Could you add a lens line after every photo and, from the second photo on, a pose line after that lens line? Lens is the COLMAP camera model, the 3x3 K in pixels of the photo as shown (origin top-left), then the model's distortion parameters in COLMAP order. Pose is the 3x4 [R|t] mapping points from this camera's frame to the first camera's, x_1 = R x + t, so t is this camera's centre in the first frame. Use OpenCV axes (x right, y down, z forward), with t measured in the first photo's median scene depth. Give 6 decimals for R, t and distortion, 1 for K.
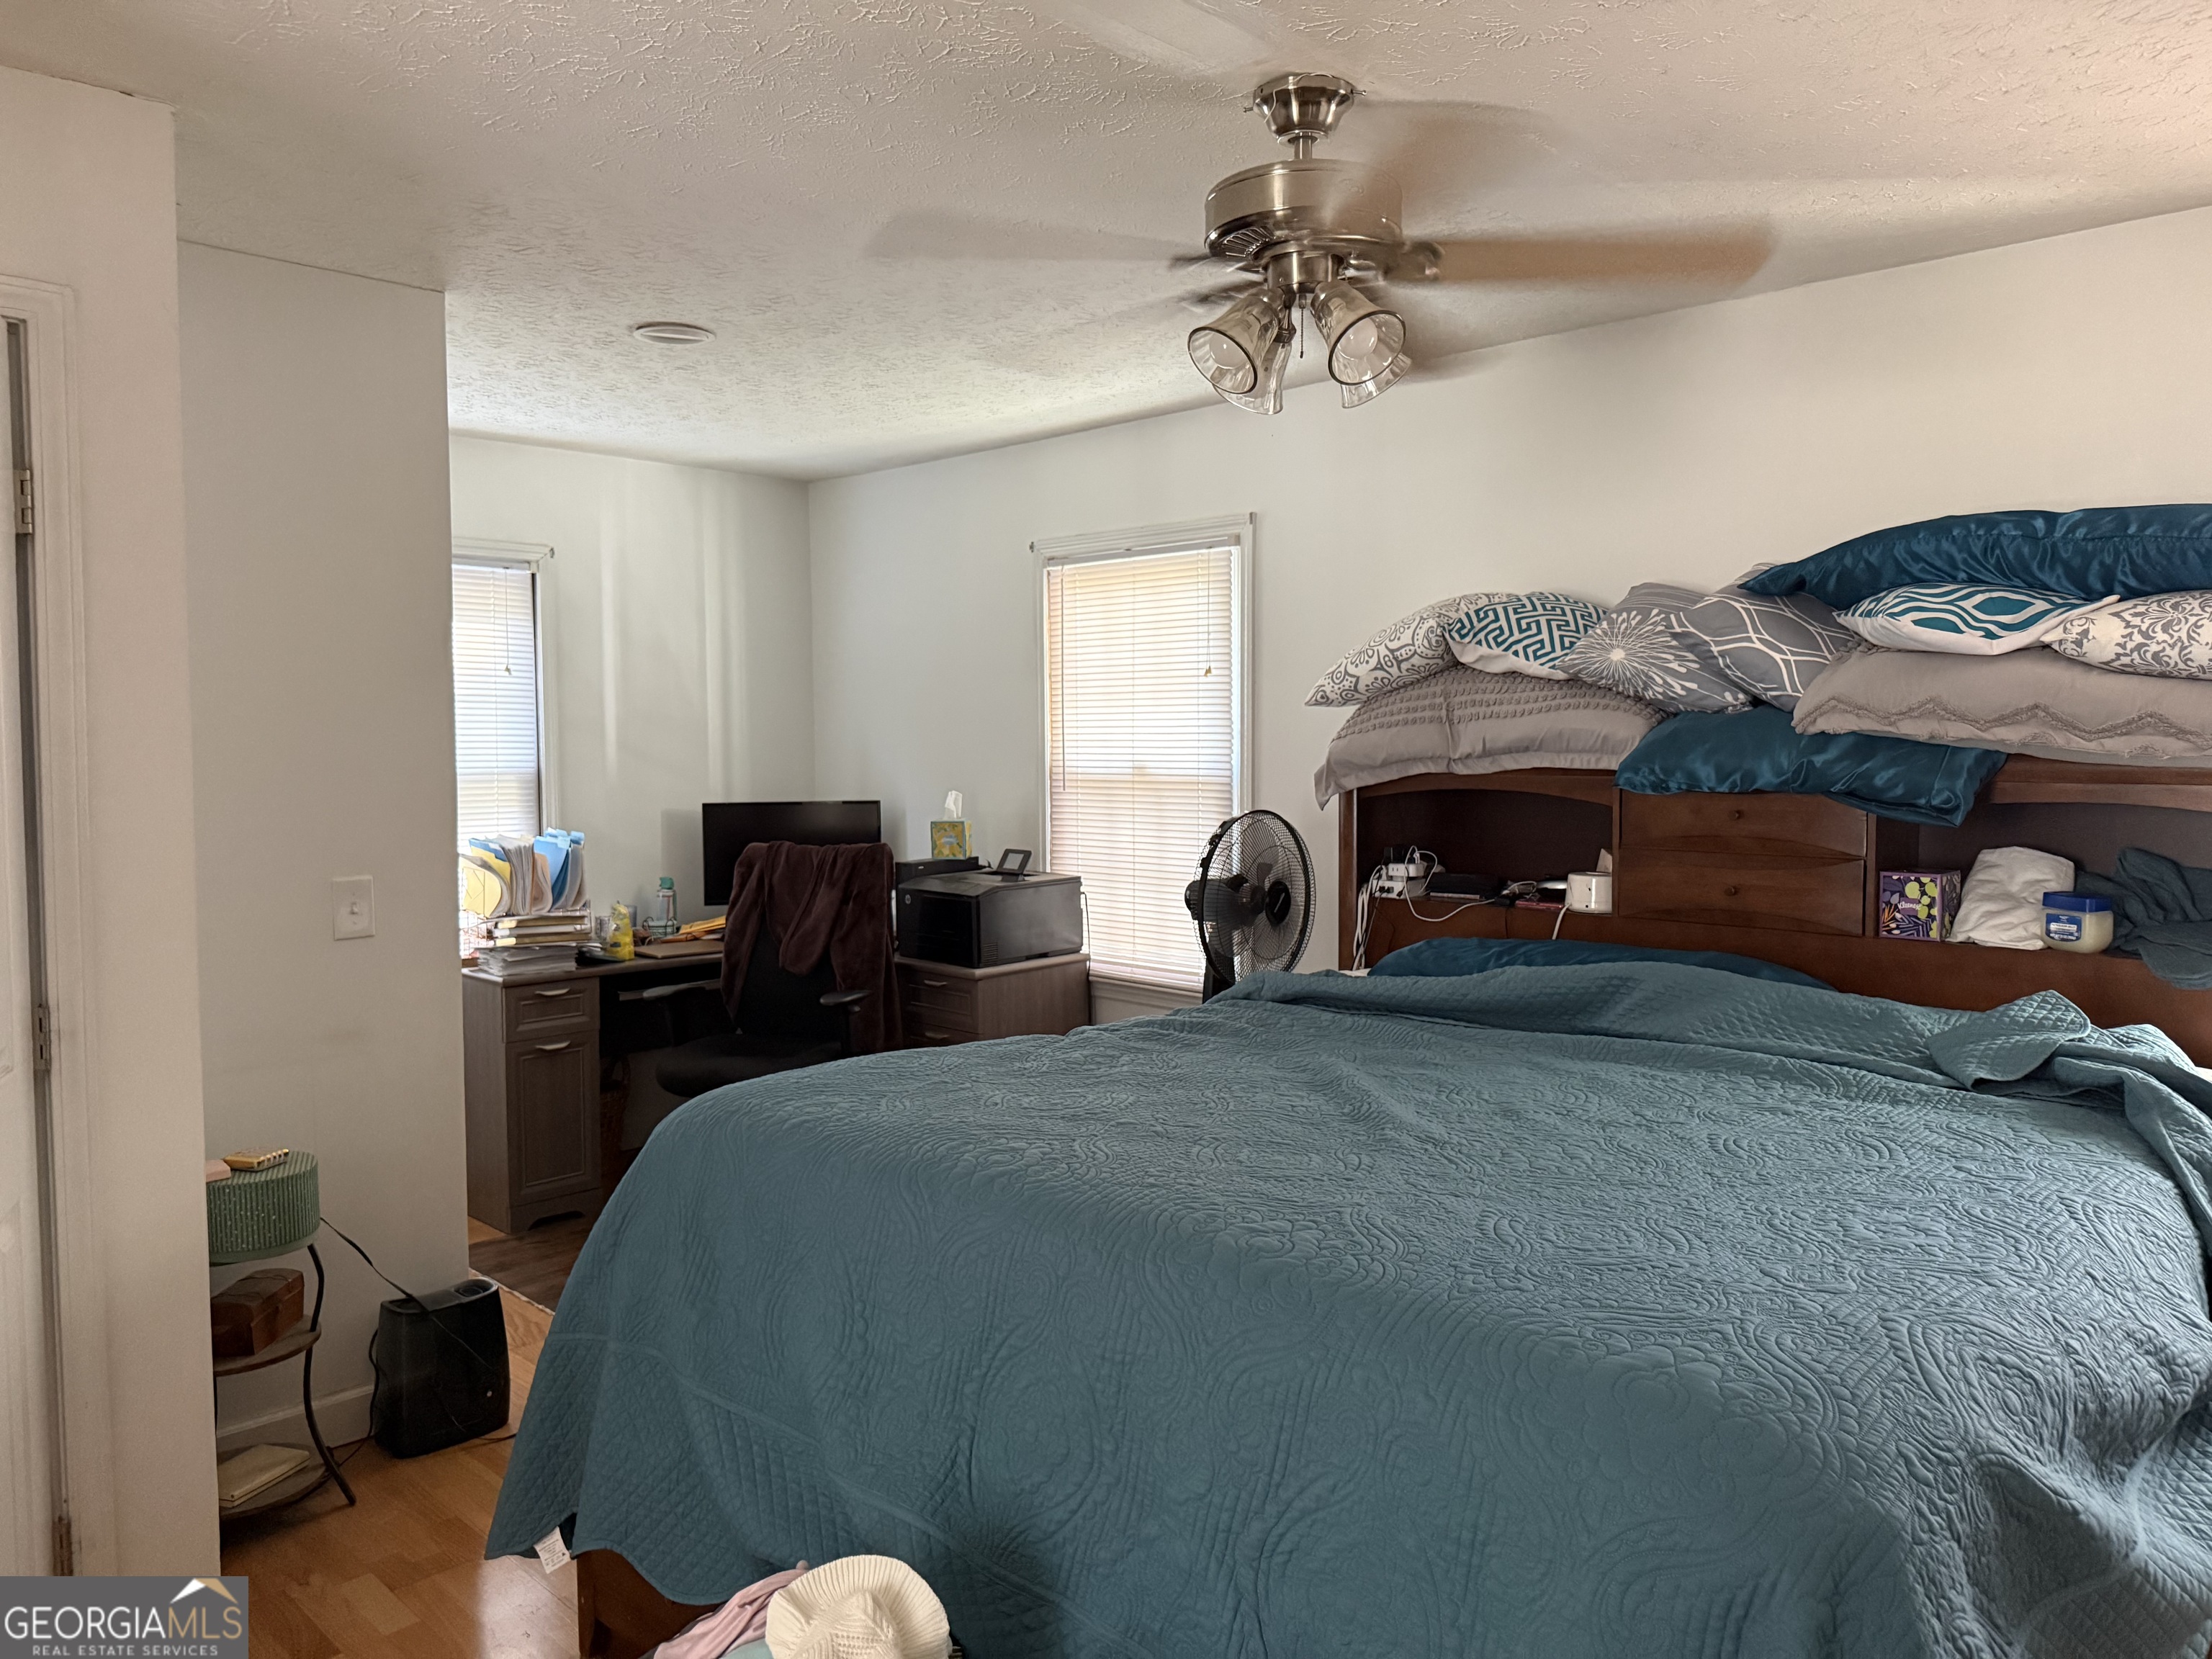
lens RADIAL K [[1578.2, 0, 1112.8], [0, 1578.2, 834.0], [0, 0, 1]] dist [0.103078, -0.134560]
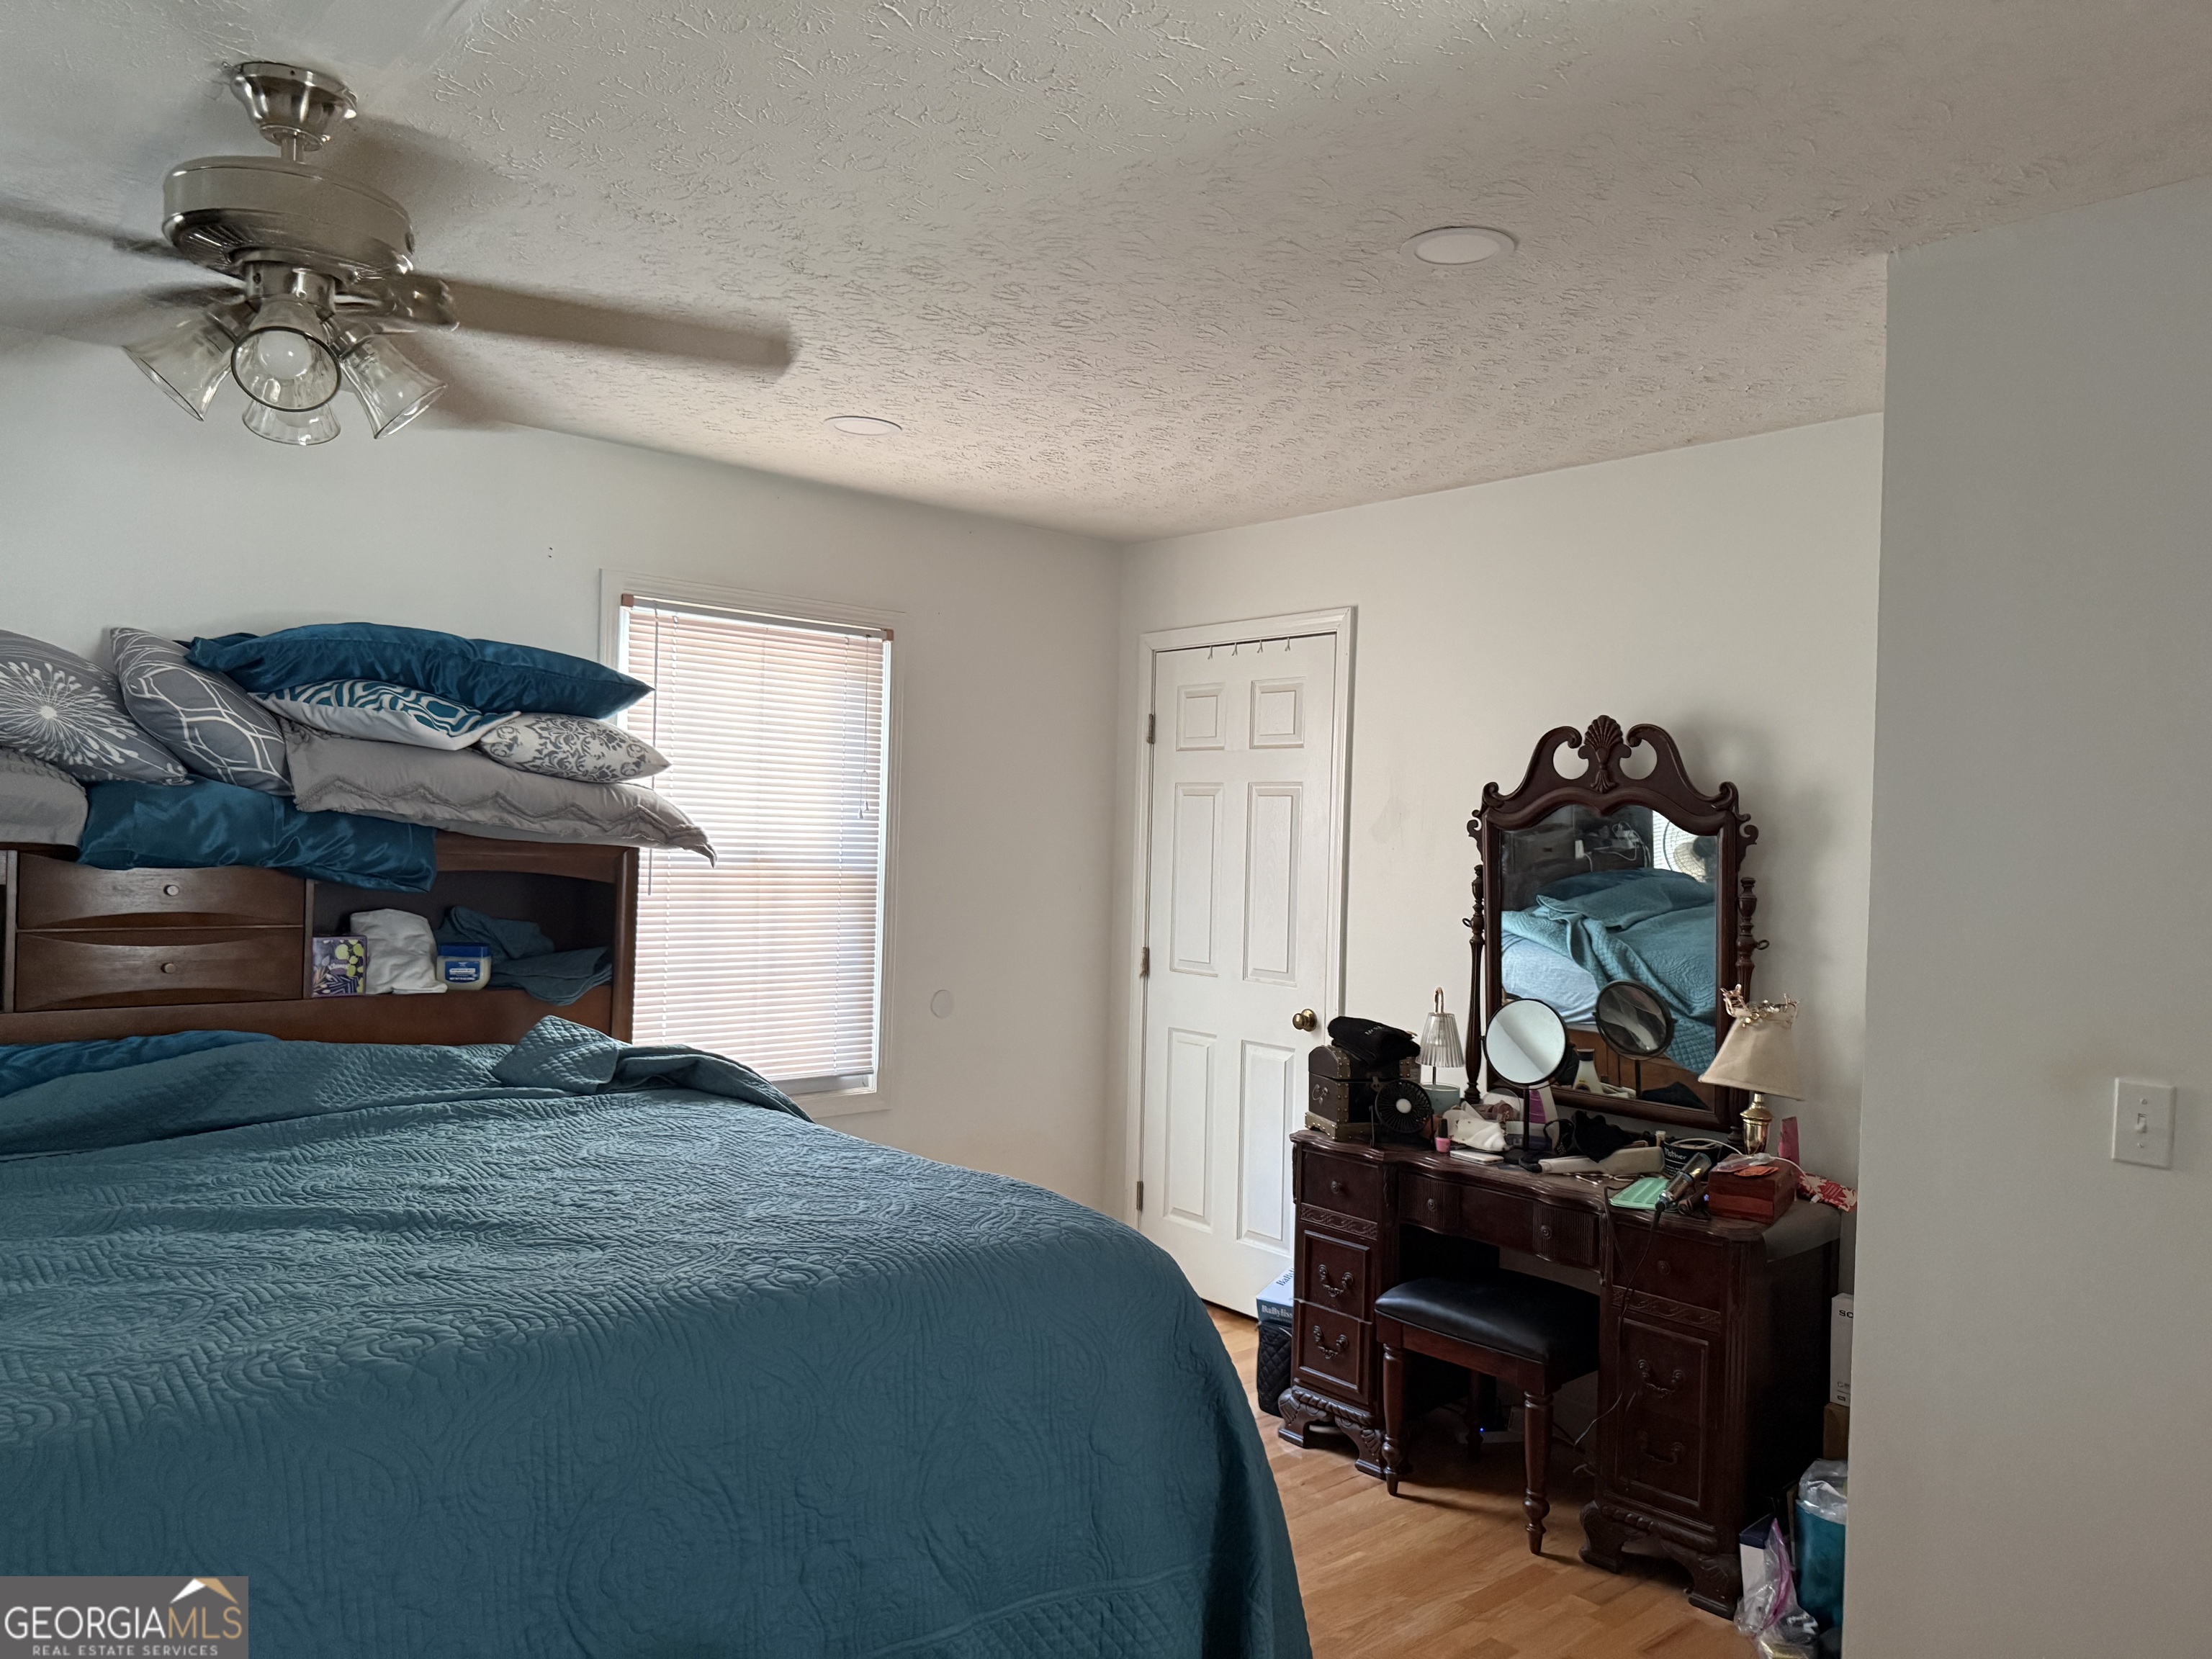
lens RADIAL K [[1557.3, 0, 1107.4], [0, 1557.3, 829.0], [0, 0, 1]] dist [0.001534, 0.001268]
pose [[0.082068, 0.006243, 0.996607, -0.561965], [0.032764, 0.999423, -0.008958, -0.024434], [-0.996088, 0.033388, 0.081816, 0.396783]]
